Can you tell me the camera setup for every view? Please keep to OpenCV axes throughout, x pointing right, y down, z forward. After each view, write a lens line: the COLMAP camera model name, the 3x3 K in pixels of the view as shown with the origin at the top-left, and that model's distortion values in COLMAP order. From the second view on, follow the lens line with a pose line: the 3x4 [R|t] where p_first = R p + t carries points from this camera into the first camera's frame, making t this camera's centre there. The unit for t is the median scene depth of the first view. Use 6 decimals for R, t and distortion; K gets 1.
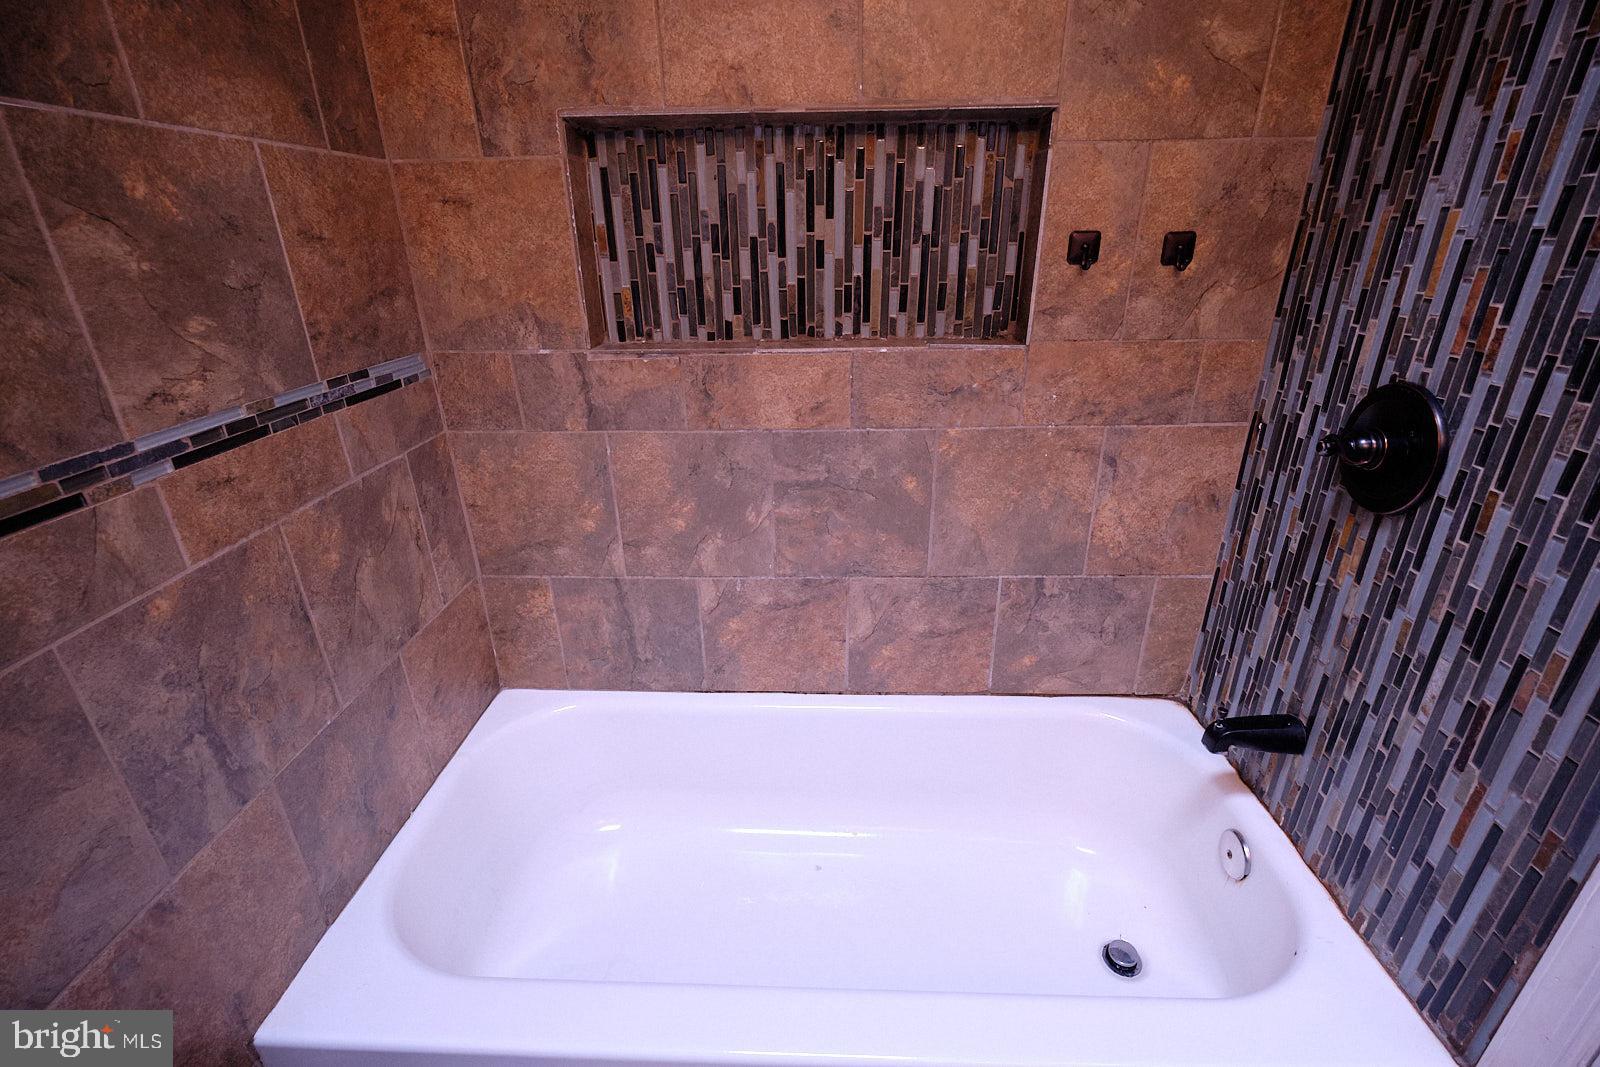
lens RADIAL K [[722.5, 0, 797.5], [0, 722.5, 554.2], [0, 0, 1]] dist [0.009820, -0.007238]
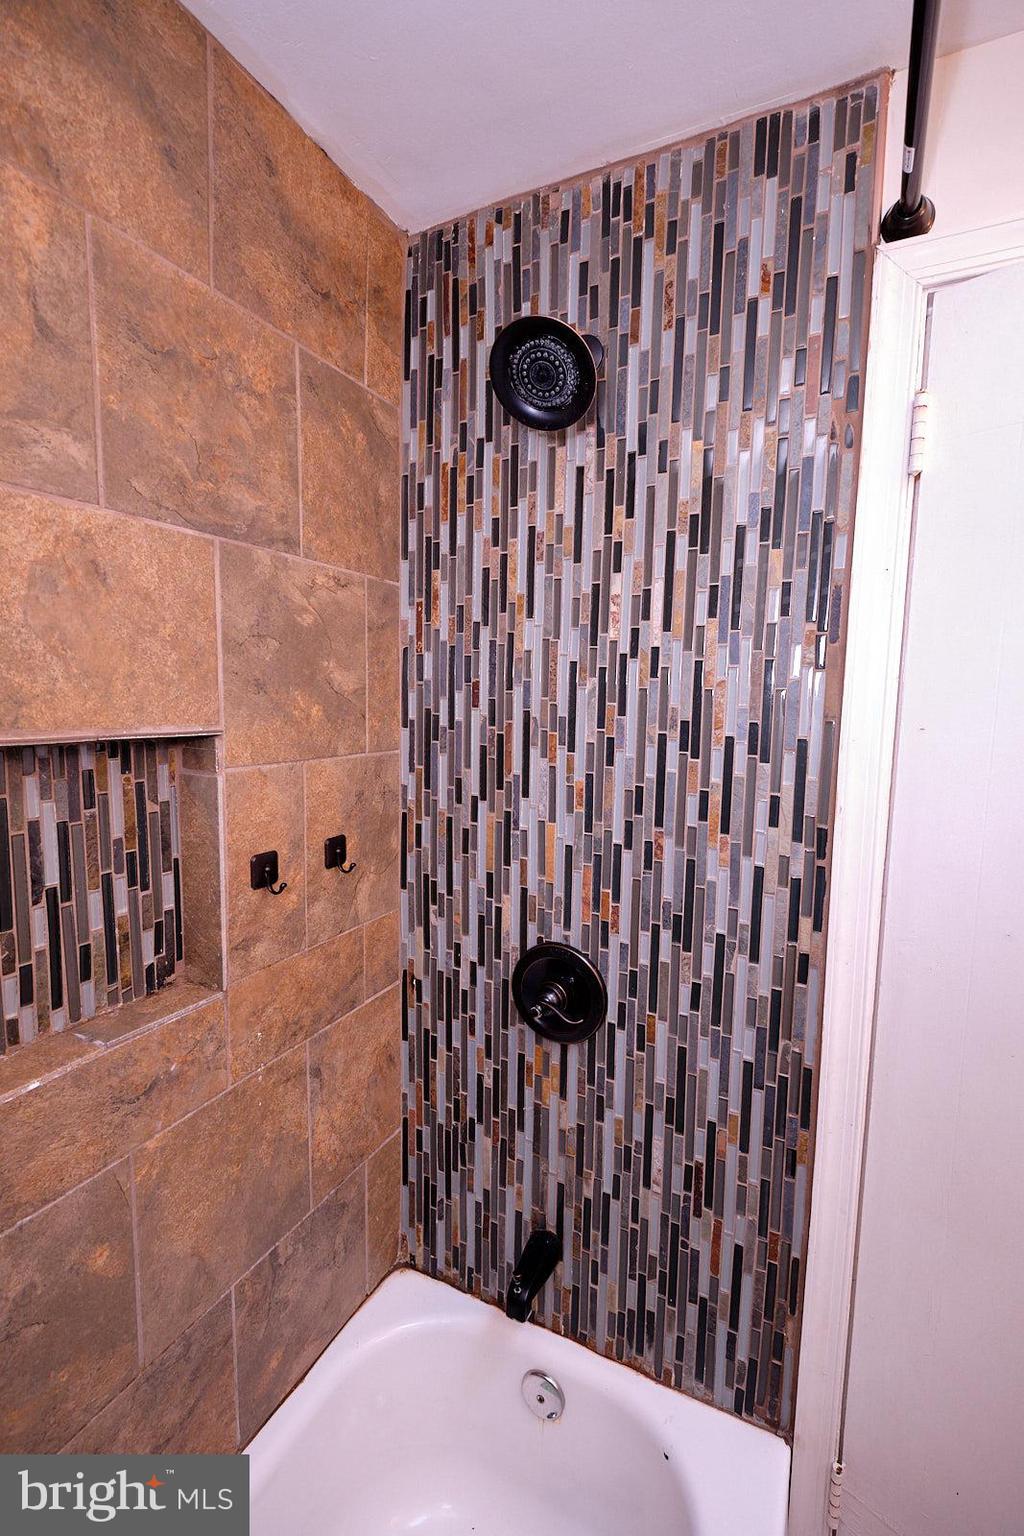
lens RADIAL K [[693.6, 0, 516.0], [0, 693.6, 767.2], [0, 0, 1]] dist [0.009820, -0.007238]
pose [[0.398590, -0.080007, 0.913633, -0.265001], [0.343780, 0.936587, -0.067963, -0.405499], [-0.850259, 0.341179, 0.400820, 0.383492]]
